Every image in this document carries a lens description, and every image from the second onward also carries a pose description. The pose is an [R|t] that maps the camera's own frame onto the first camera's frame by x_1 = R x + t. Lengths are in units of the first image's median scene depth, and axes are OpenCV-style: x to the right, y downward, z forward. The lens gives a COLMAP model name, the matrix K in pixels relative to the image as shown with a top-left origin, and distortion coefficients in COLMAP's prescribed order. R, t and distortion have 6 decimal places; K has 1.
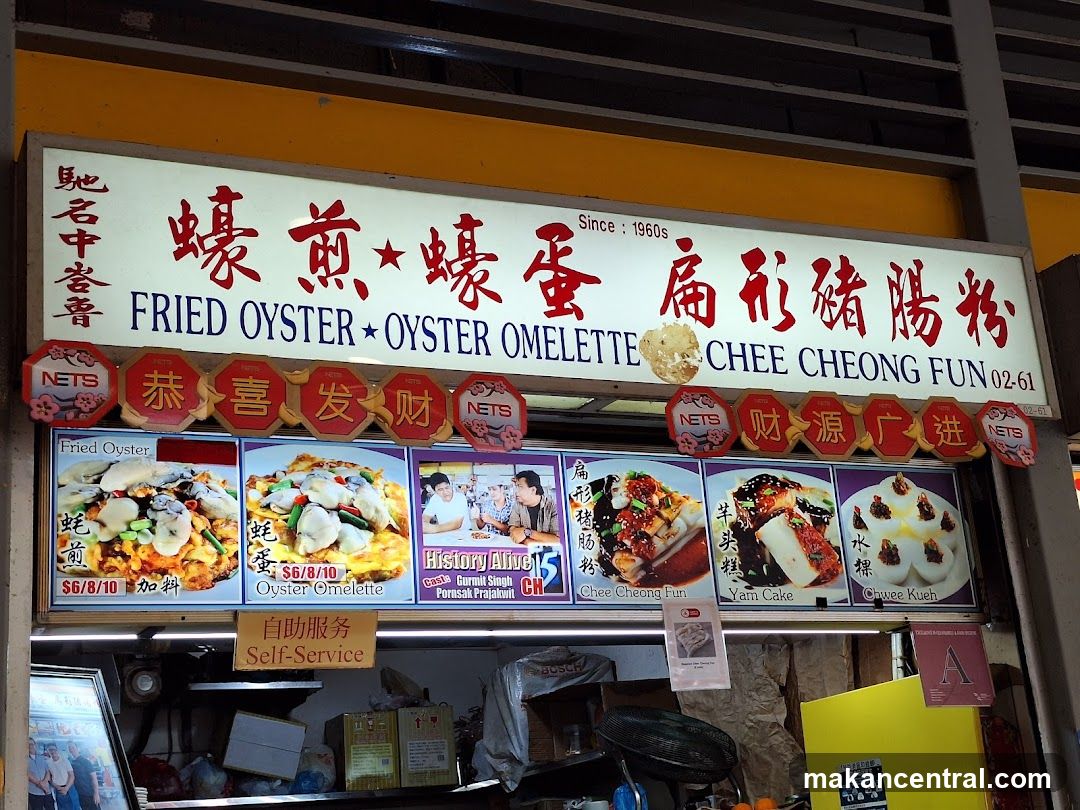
lens RADIAL K [[1562.8, 0, 525.9], [0, 1562.8, 431.8], [0, 0, 1]] dist [0.150784, 0.000000]
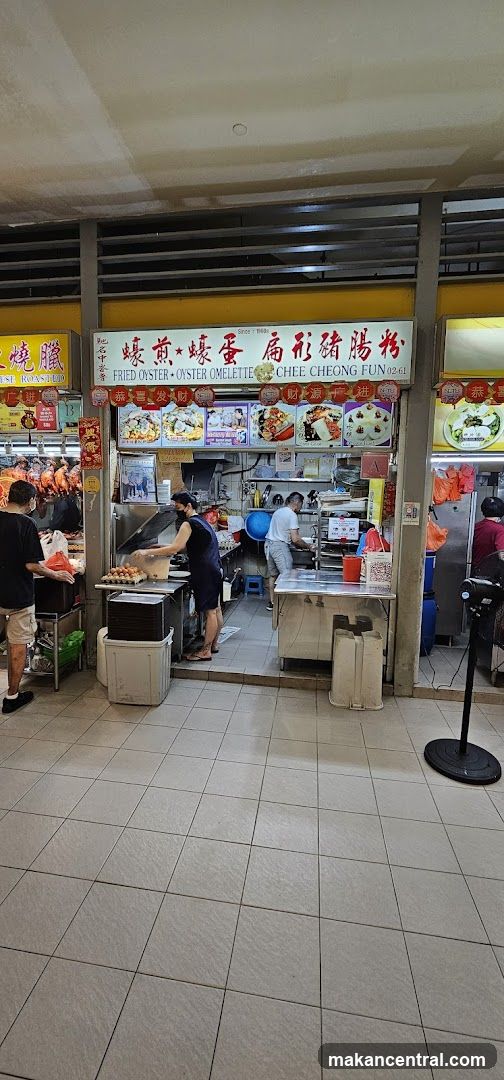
lens RADIAL K [[444.2, 0, 243.4], [0, 444.2, 542.8], [0, 0, 1]] dist [0.004729, -0.000142]
pose [[0.841437, 0.151449, -0.518698, 0.596760], [0.070968, 0.920631, 0.383930, -0.082747], [0.535675, -0.359864, 0.763904, 0.125221]]
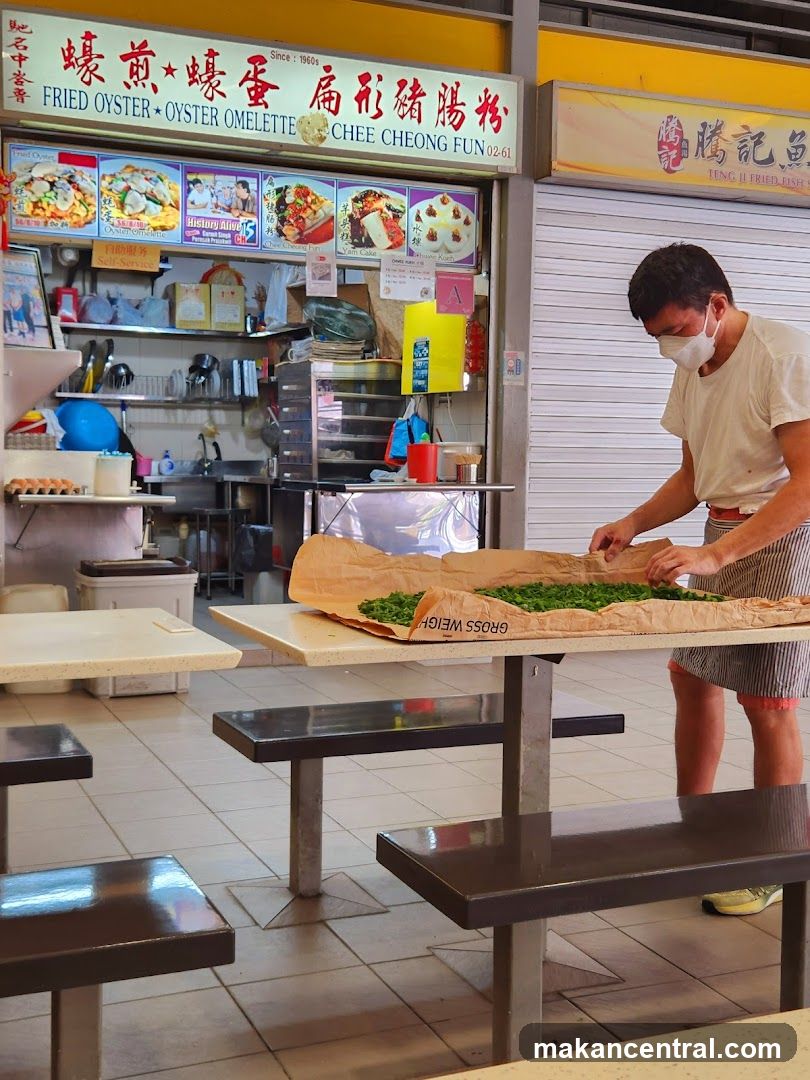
lens RADIAL K [[1321.5, 0, 397.2], [0, 1321.5, 540.2], [0, 0, 1]] dist [0.060651, 0.000000]
pose [[0.995498, 0.094718, 0.003548, 0.244145], [-0.089696, 0.929295, 0.358282, -0.180665], [0.030639, -0.356987, 0.933607, -0.785013]]
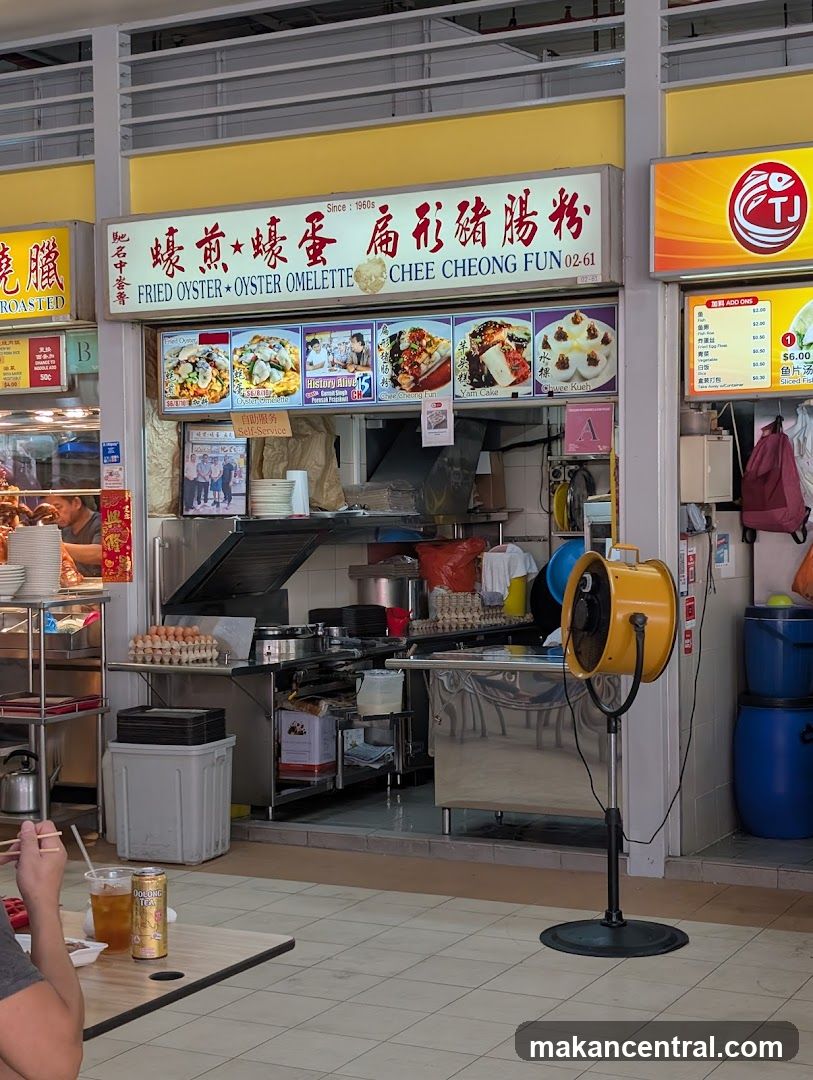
lens RADIAL K [[1691.5, 0, 443.7], [0, 1691.5, 548.2], [0, 0, 1]] dist [0.142021, 0.000000]
pose [[0.644071, 0.086008, -0.760115, 1.716054], [0.182500, 0.947691, 0.261870, -0.256928], [0.742877, -0.307383, 0.594684, -0.243902]]
